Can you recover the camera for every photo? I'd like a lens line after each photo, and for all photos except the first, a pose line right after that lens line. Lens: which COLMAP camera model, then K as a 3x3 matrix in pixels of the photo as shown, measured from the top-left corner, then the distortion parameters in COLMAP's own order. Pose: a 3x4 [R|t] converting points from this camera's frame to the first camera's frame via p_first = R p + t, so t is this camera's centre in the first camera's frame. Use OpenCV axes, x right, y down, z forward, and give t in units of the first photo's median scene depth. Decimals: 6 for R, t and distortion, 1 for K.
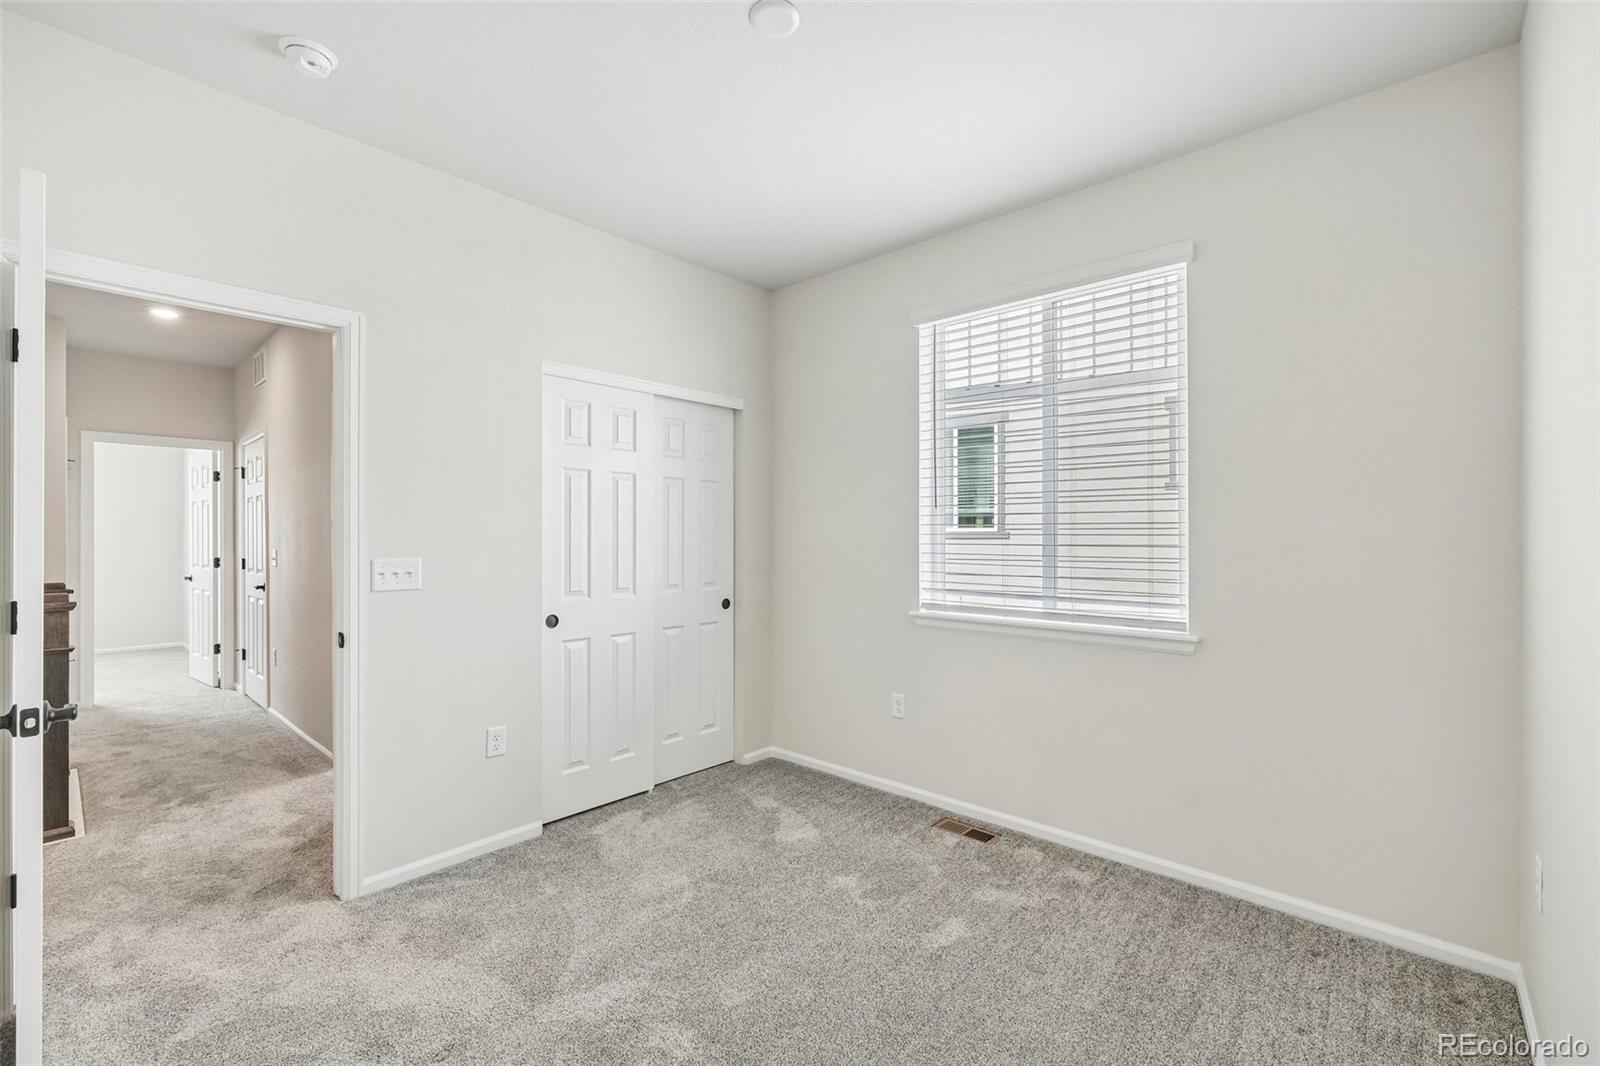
lens RADIAL K [[679.7, 0, 811.6], [0, 679.7, 537.3], [0, 0, 1]] dist [-0.000795, 0.000062]
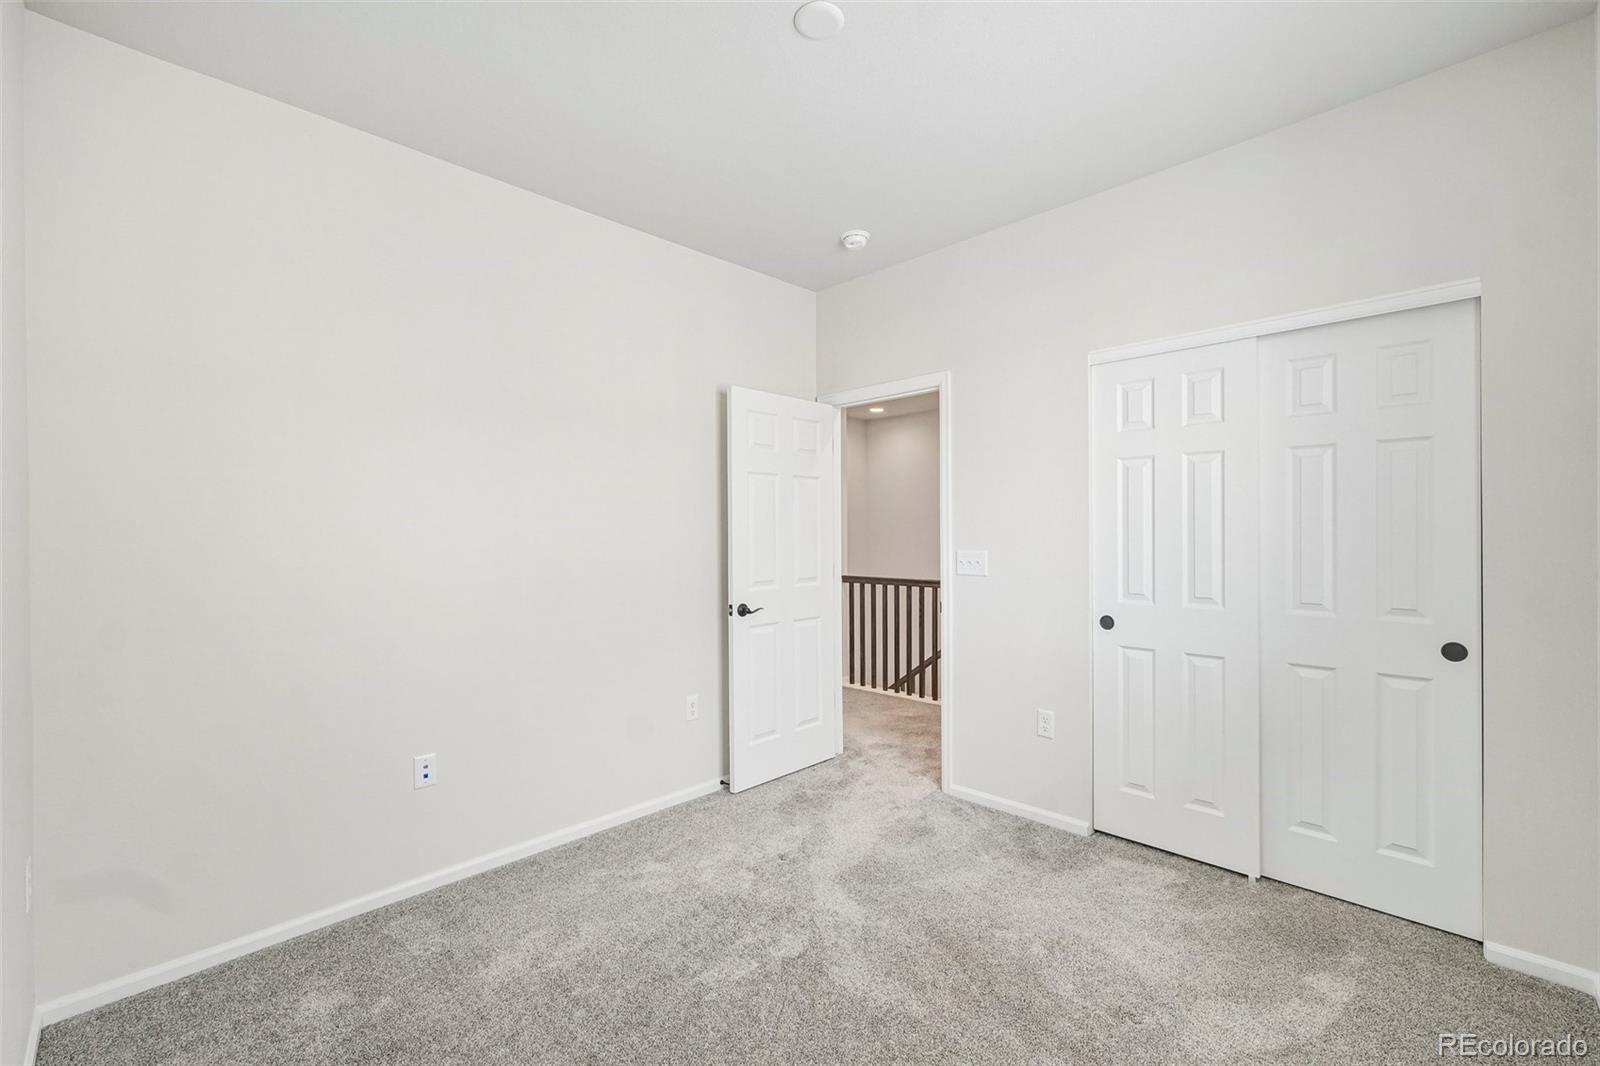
lens RADIAL K [[675.1, 0, 806.1], [0, 675.1, 533.8], [0, 0, 1]] dist [-0.001628, 0.001519]
pose [[-0.046113, 0.002703, -0.998933, 0.584920], [0.005379, 0.999983, 0.002457, -0.004759], [0.998922, -0.005260, -0.046127, 0.632594]]
